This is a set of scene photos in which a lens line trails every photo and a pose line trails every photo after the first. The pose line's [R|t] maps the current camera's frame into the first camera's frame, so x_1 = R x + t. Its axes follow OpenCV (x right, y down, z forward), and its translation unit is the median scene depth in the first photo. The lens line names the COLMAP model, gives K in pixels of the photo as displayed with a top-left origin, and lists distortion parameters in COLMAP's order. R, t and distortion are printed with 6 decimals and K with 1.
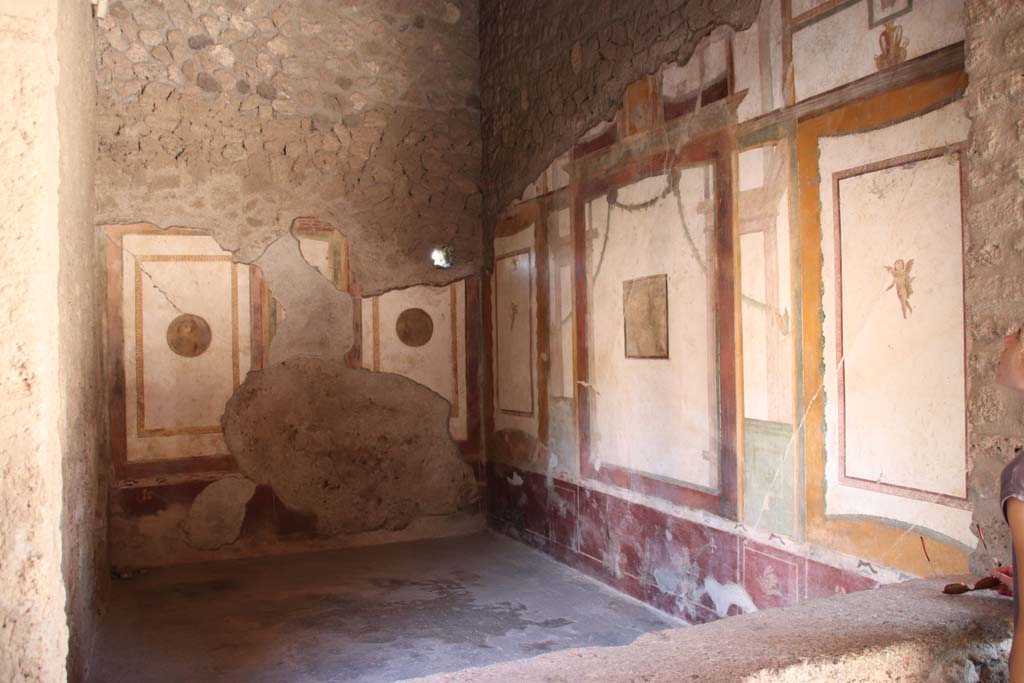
lens RADIAL K [[885.5, 0, 508.2], [0, 885.5, 341.3], [0, 0, 1]] dist [-0.108241, 0.089261]
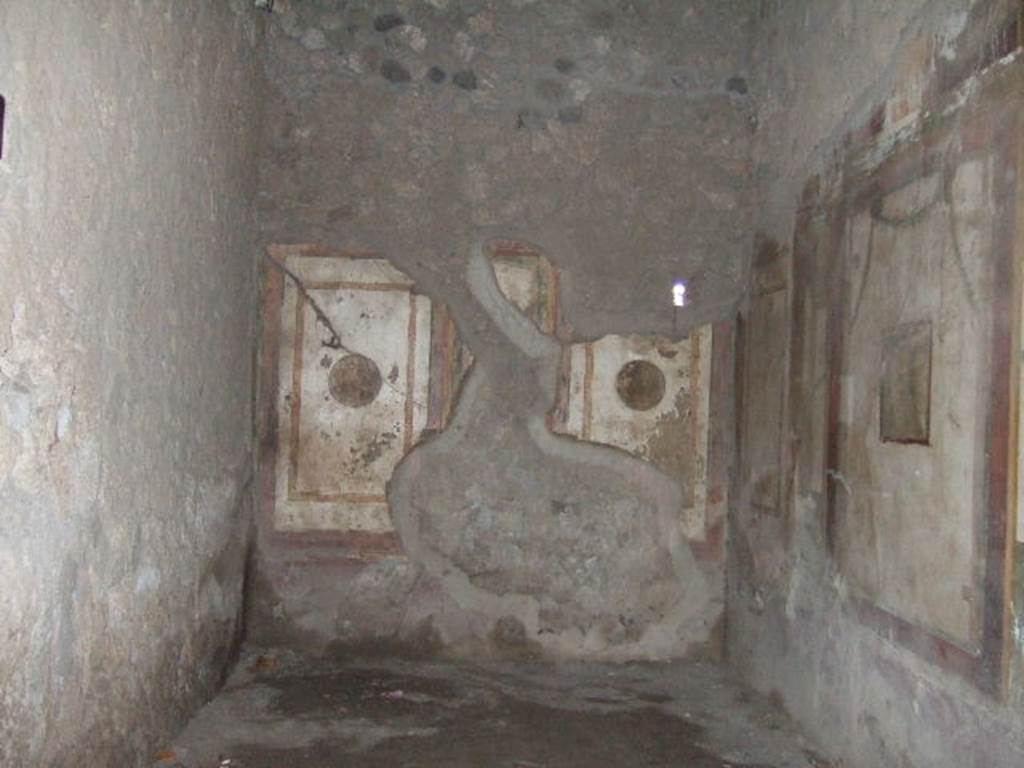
lens RADIAL K [[1131.5, 0, 536.7], [0, 1131.5, 376.4], [0, 0, 1]] dist [-0.040332, 0.000000]
pose [[0.935954, 0.044538, -0.349295, 0.164819], [-0.054635, 0.998324, -0.019101, 0.000281], [0.347859, 0.036961, 0.936818, 0.070336]]
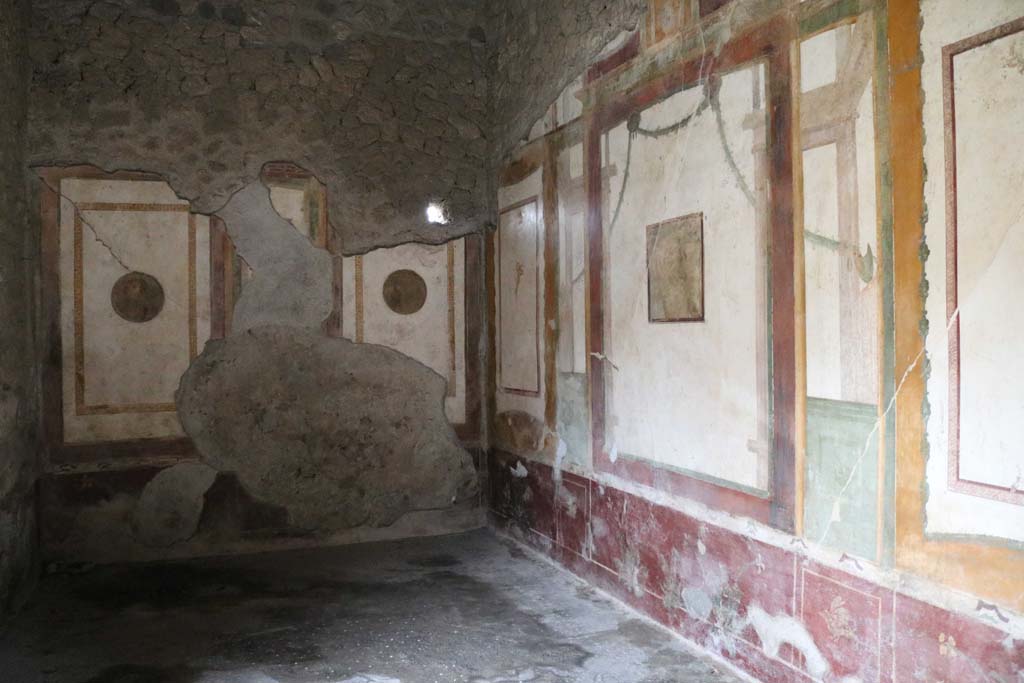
lens RADIAL K [[818.7, 0, 519.2], [0, 818.7, 340.7], [0, 0, 1]] dist [-0.107747, 0.053589]
pose [[0.999425, 0.008603, -0.032811, 0.035441], [-0.008341, 0.999932, 0.008106, 0.027072], [0.032879, -0.007828, 0.999429, 0.230031]]
